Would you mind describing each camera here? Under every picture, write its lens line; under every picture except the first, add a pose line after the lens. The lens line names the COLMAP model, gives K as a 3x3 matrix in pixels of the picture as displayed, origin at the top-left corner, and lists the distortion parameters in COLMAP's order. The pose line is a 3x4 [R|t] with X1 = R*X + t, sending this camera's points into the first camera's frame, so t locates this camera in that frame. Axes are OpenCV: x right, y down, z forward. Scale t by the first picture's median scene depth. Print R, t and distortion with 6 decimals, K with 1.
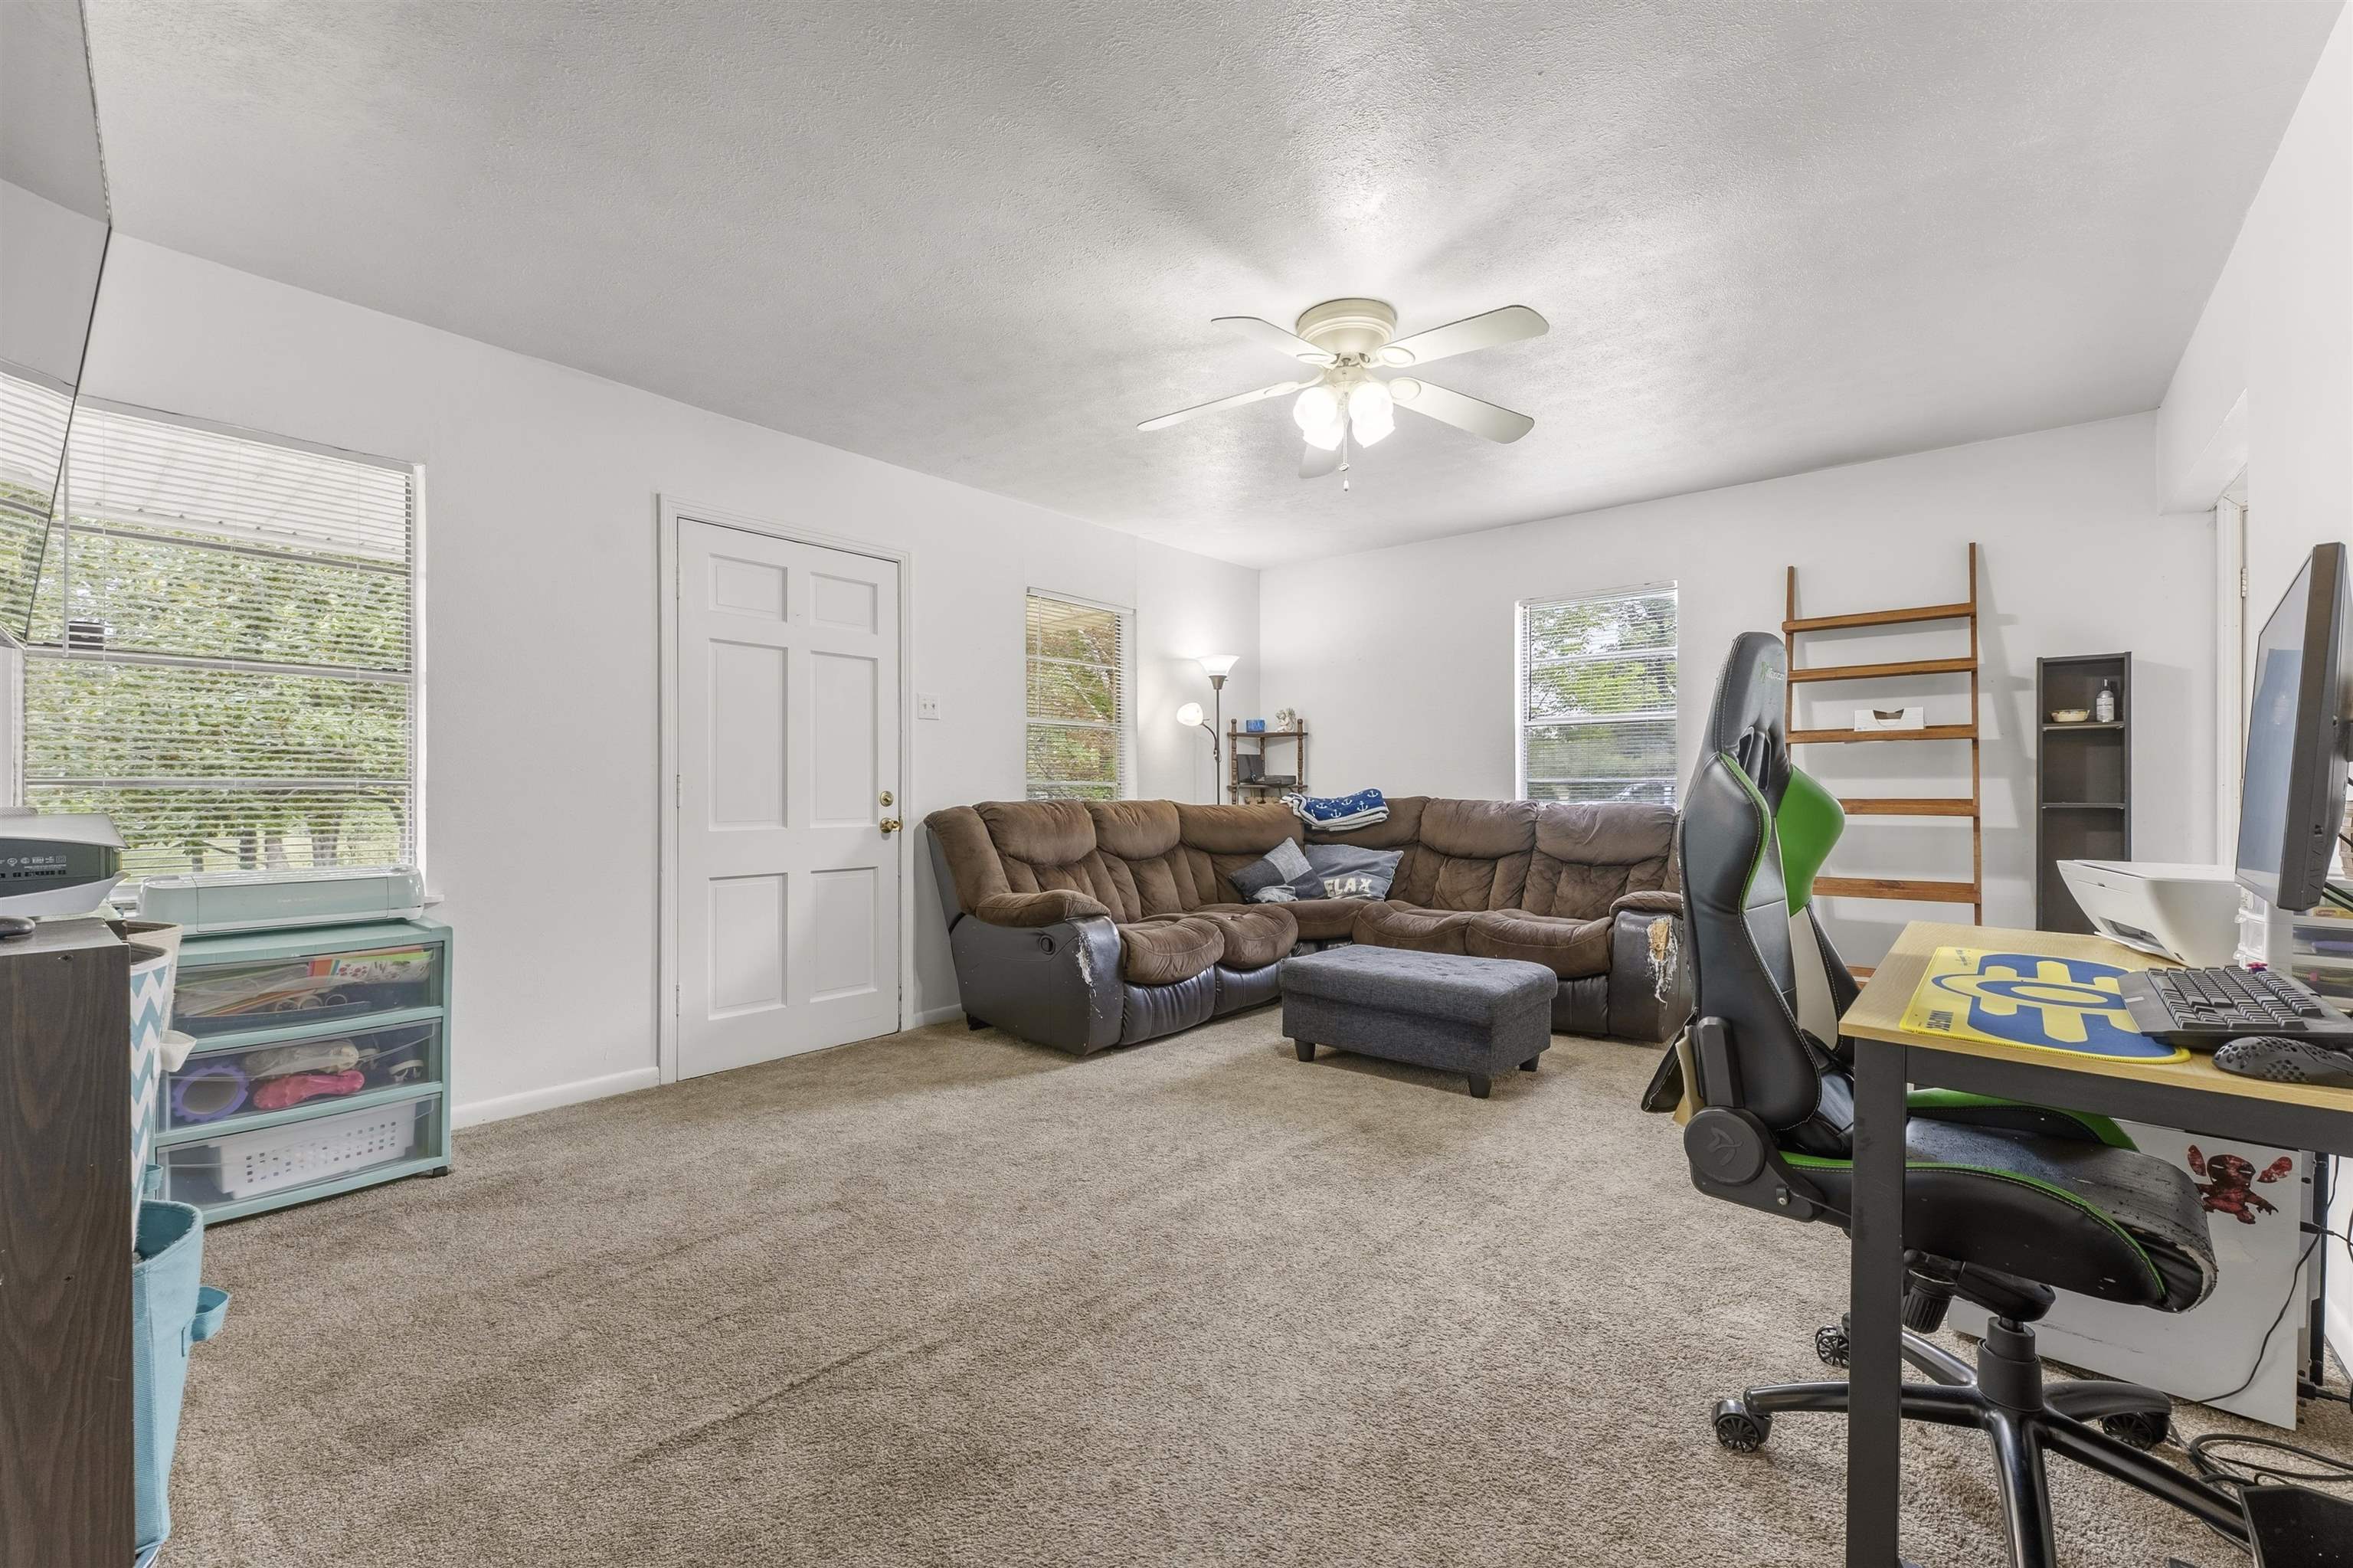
lens RADIAL K [[976.7, 0, 1177.1], [0, 976.7, 782.7], [0, 0, 1]] dist [0.001404, 0.000320]
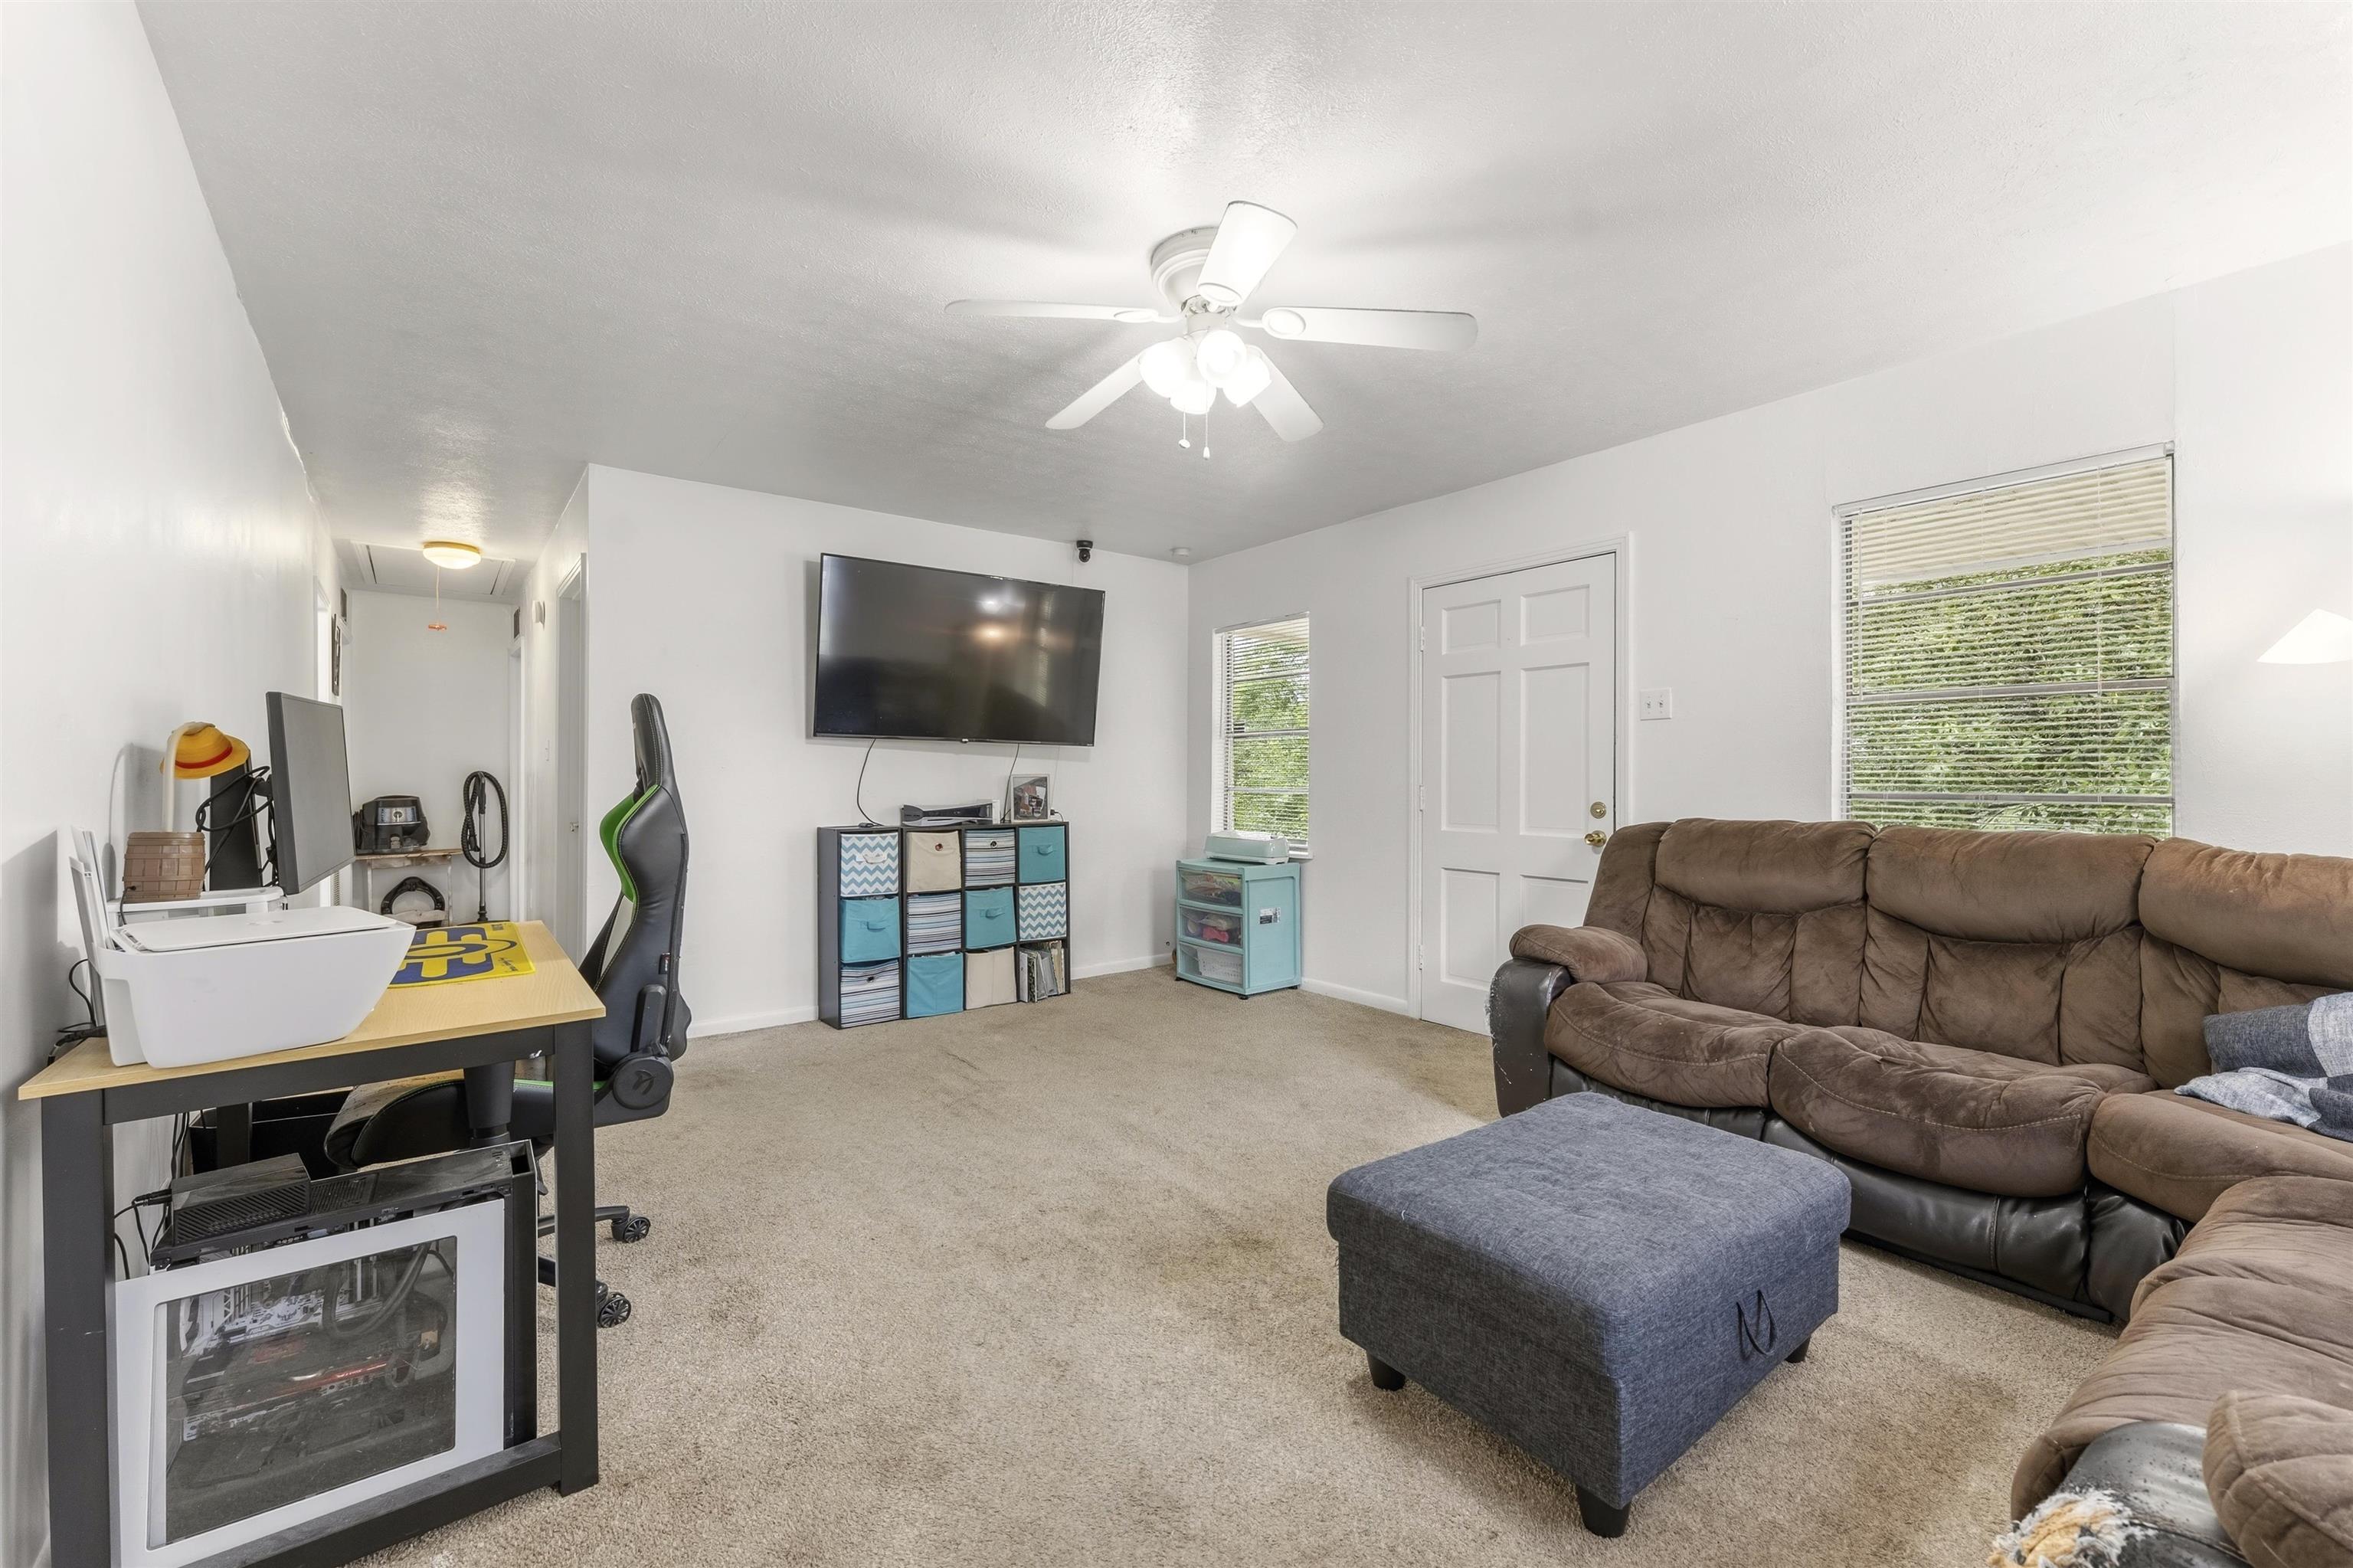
lens RADIAL K [[976.7, 0, 1177.1], [0, 976.7, 782.7], [0, 0, 1]] dist [0.001404, 0.000320]
pose [[-0.213117, 0.005625, -0.977010, 0.854942], [0.004085, 0.999980, 0.004867, -0.019840], [0.977018, -0.002954, -0.213136, 0.979169]]
